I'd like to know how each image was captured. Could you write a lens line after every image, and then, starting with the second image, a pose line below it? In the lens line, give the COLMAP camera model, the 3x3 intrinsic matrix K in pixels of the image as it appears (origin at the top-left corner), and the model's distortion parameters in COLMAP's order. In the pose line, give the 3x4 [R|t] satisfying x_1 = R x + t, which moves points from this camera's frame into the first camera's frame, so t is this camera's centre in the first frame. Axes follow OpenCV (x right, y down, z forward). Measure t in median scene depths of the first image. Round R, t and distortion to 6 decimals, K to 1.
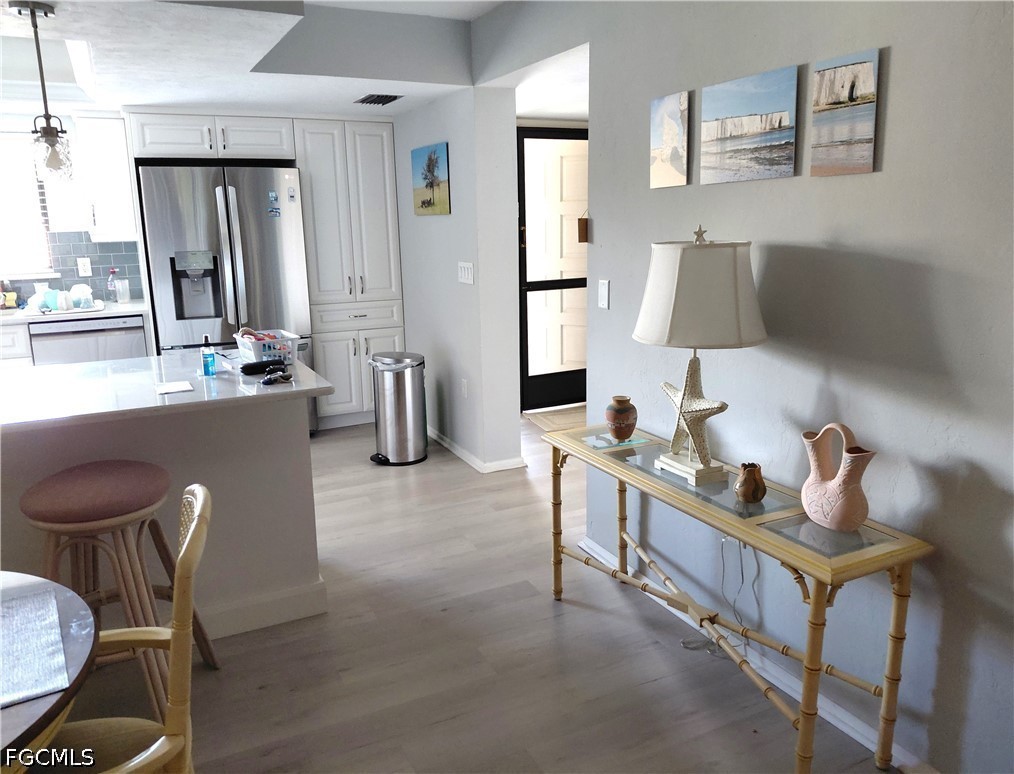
lens RADIAL K [[811.1, 0, 507.9], [0, 811.1, 388.0], [0, 0, 1]] dist [0.018395, 0.000427]
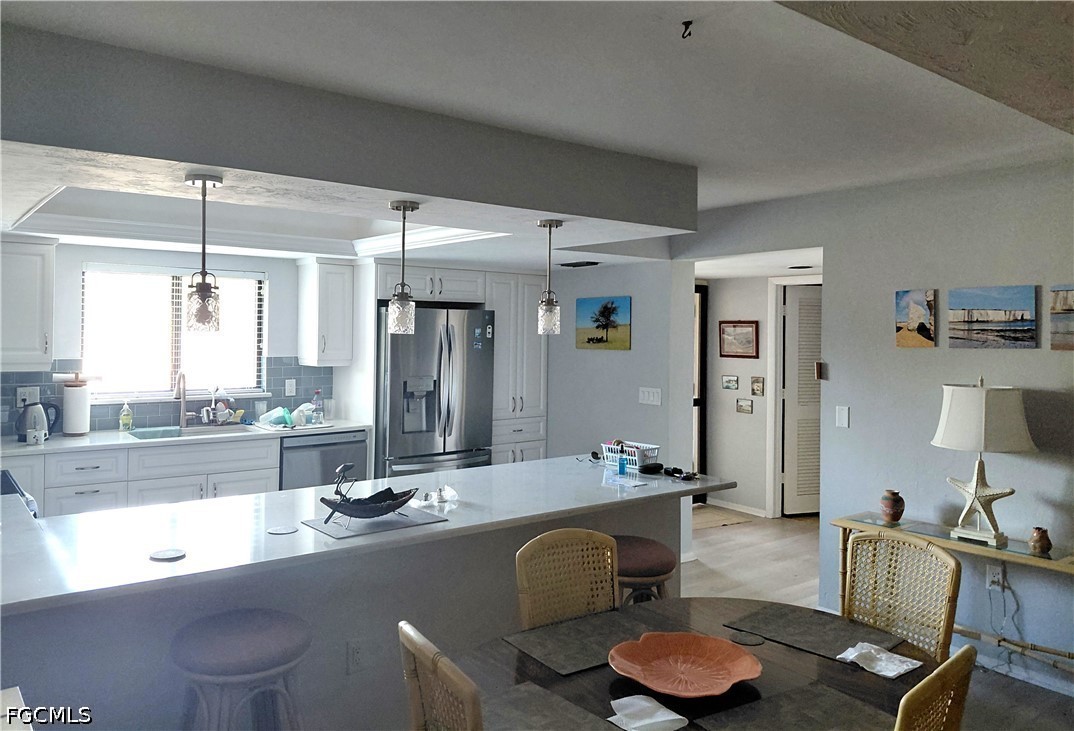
lens RADIAL K [[799.7, 0, 524.1], [0, 799.7, 325.2], [0, 0, 1]] dist [-0.009280, -0.005893]
pose [[0.981458, 0.025674, 0.189948, -0.887513], [0.015489, 0.977125, -0.212102, 0.017982], [-0.191048, 0.211111, 0.958610, -0.327771]]
